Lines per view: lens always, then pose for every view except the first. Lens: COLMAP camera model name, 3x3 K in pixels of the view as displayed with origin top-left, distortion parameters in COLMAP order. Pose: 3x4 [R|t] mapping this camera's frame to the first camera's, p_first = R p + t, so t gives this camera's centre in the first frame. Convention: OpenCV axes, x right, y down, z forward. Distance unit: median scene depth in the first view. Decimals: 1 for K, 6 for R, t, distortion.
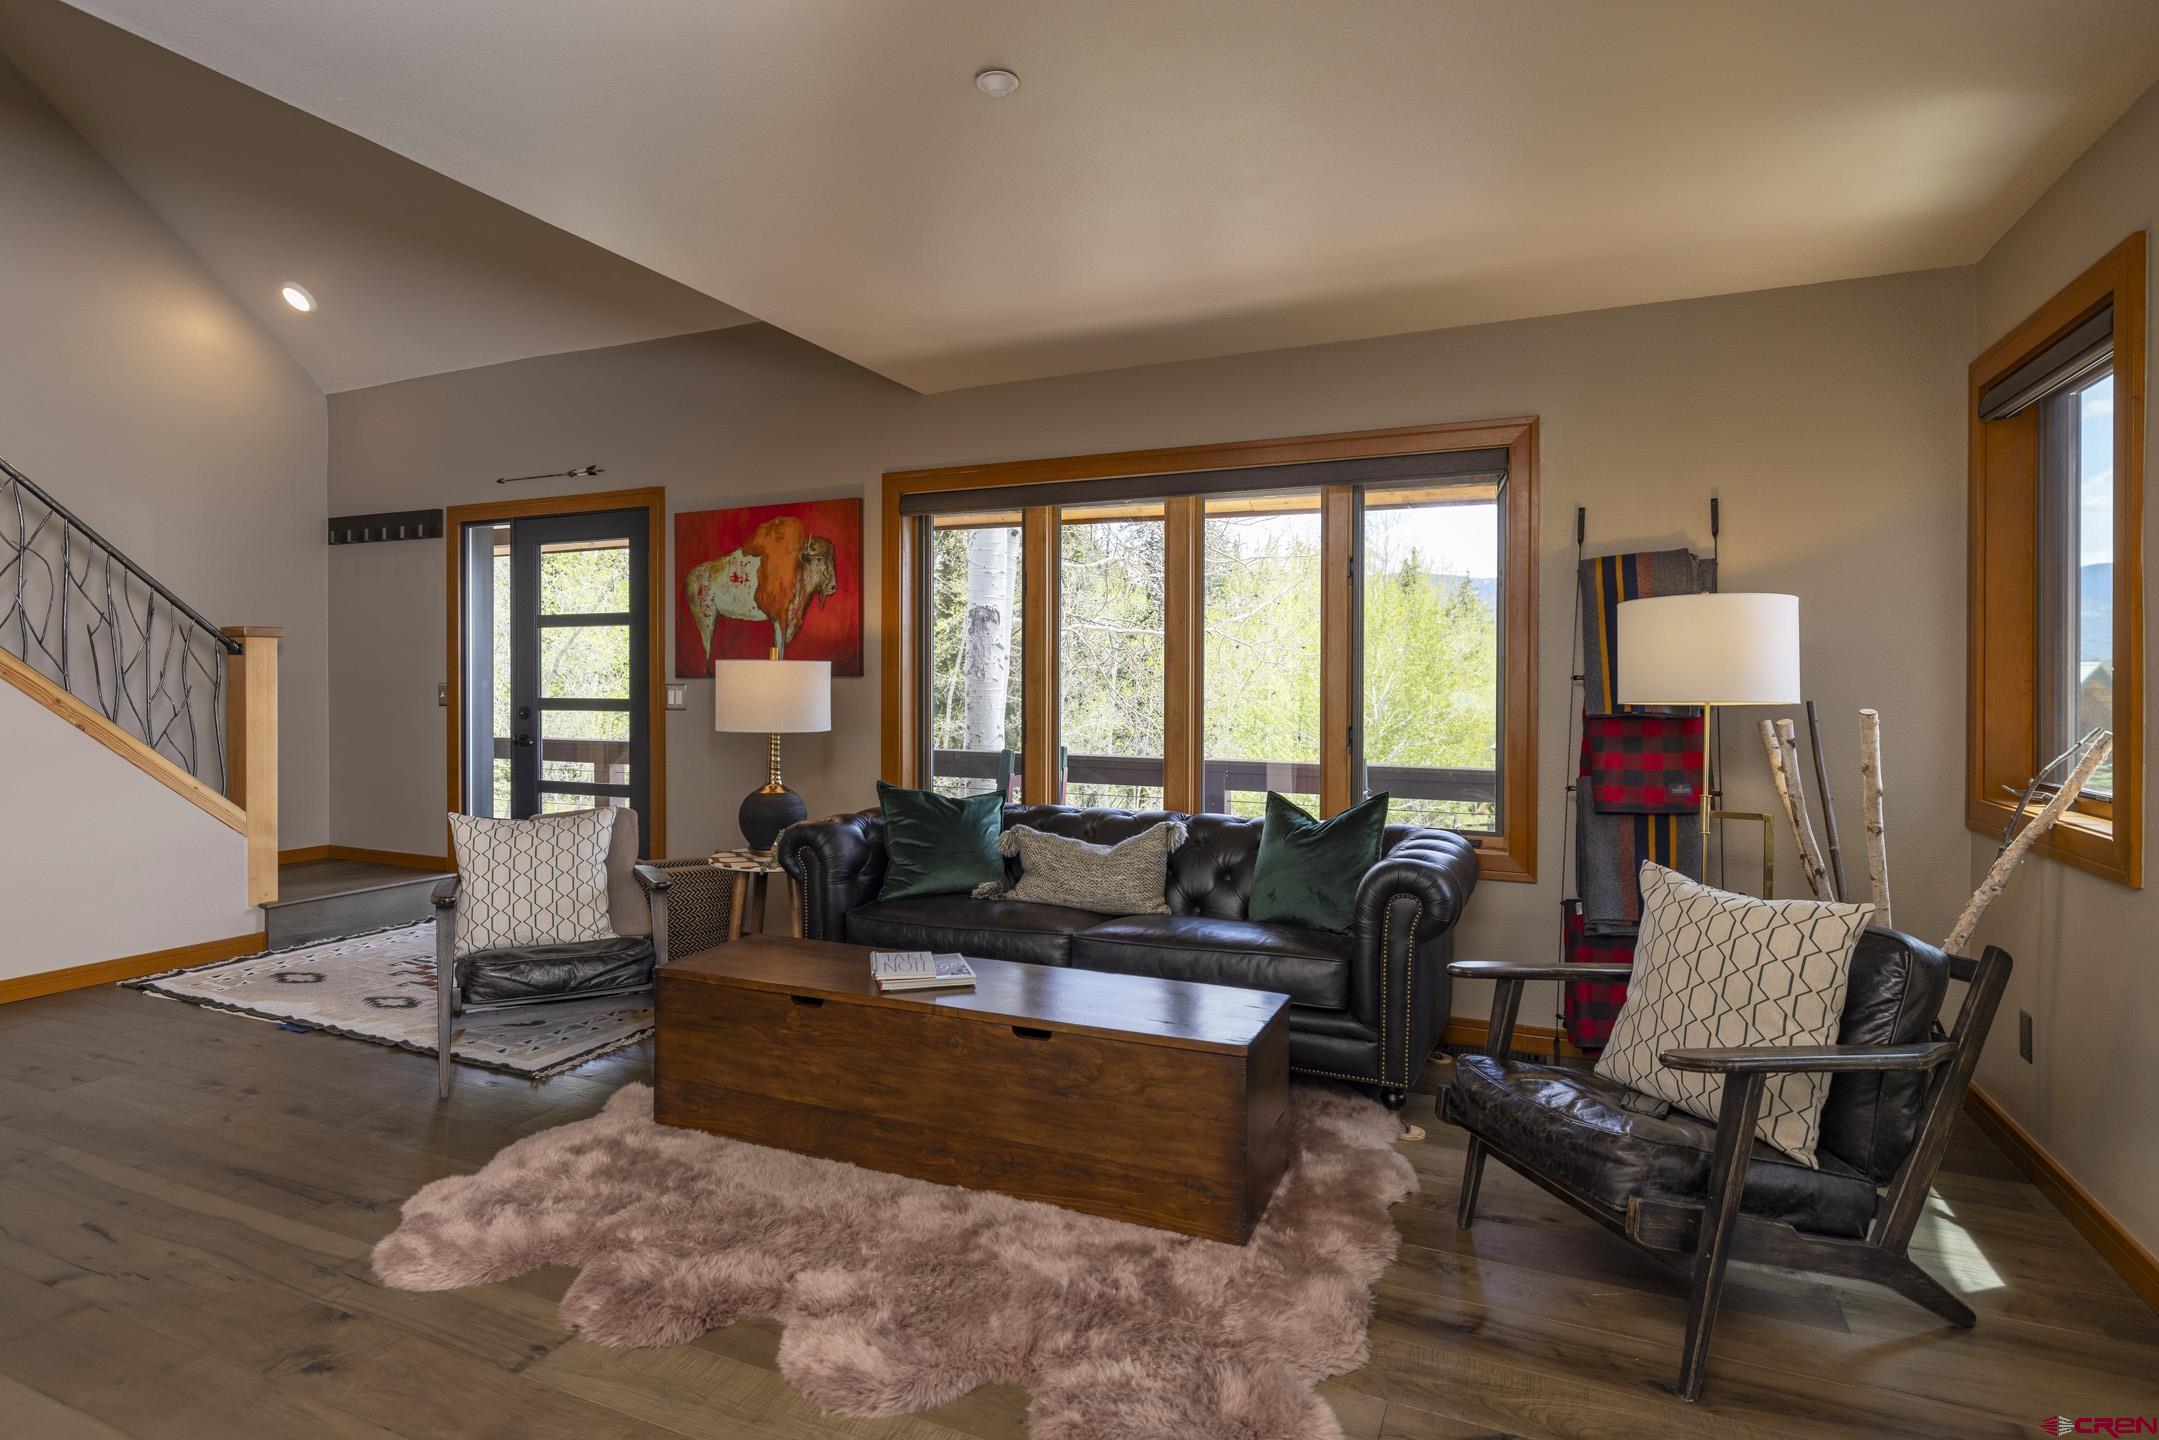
lens RADIAL K [[1123.3, 0, 1062.5], [0, 1123.3, 681.5], [0, 0, 1]] dist [-0.000039, 0.004572]
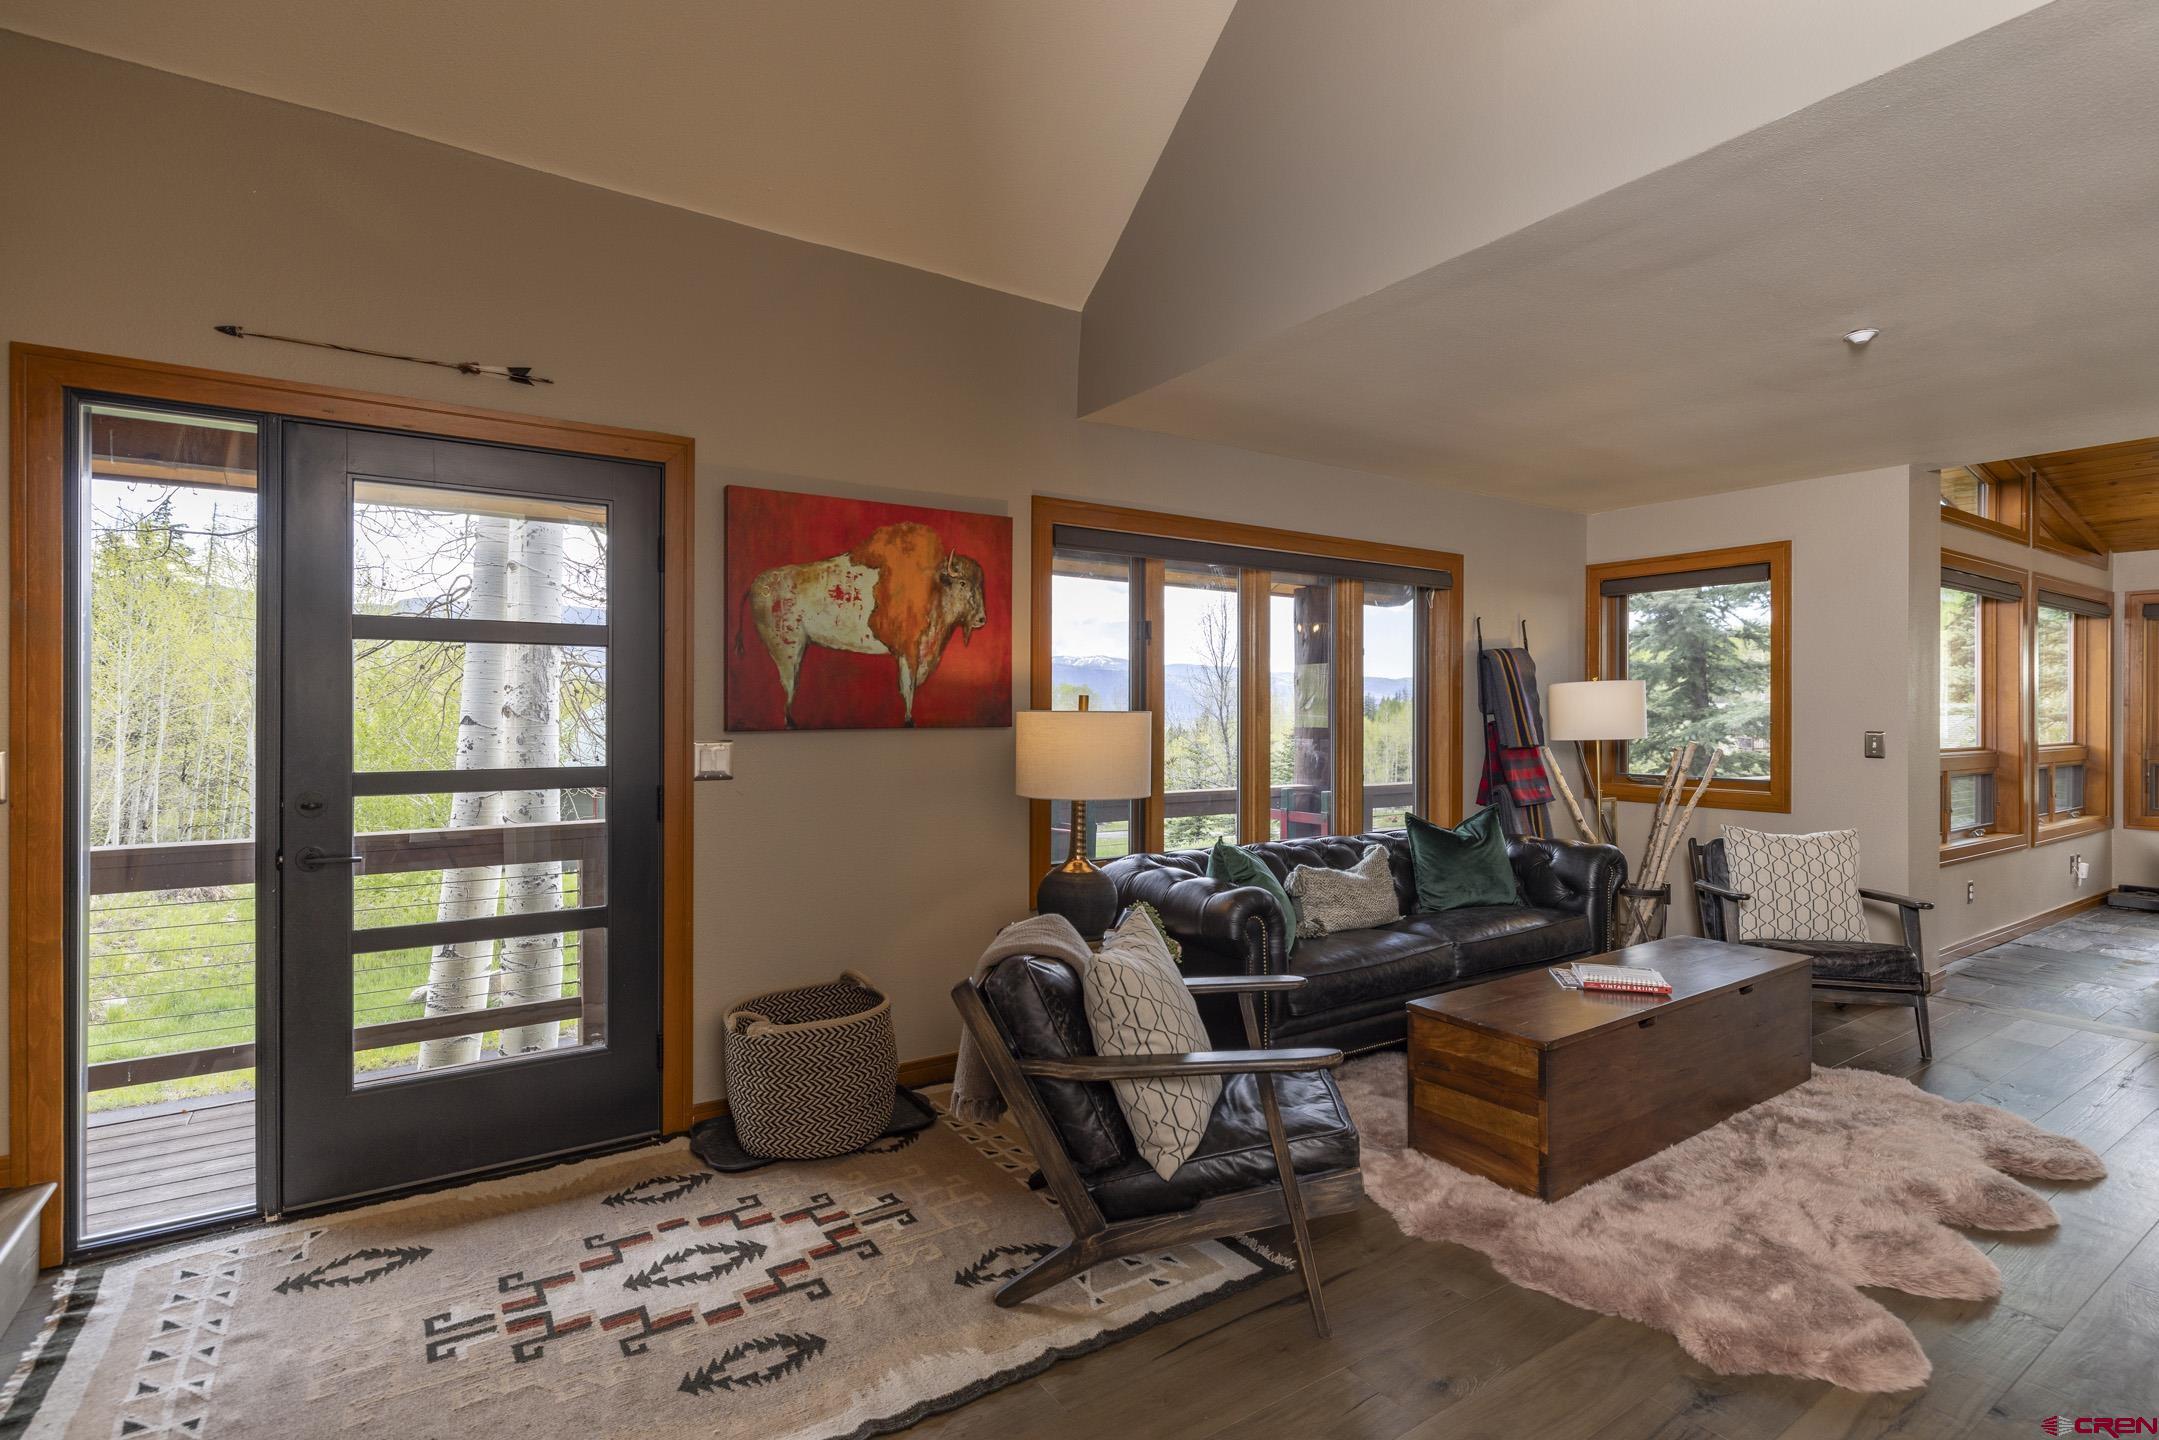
lens RADIAL K [[1042.3, 0, 1084.0], [0, 1042.3, 717.2], [0, 0, 1]] dist [-0.011879, -0.000409]
pose [[0.523822, -0.006466, 0.851803, -0.816817], [-0.001474, 0.999963, 0.008497, -0.018586], [-0.851827, -0.005706, 0.523793, 0.531764]]
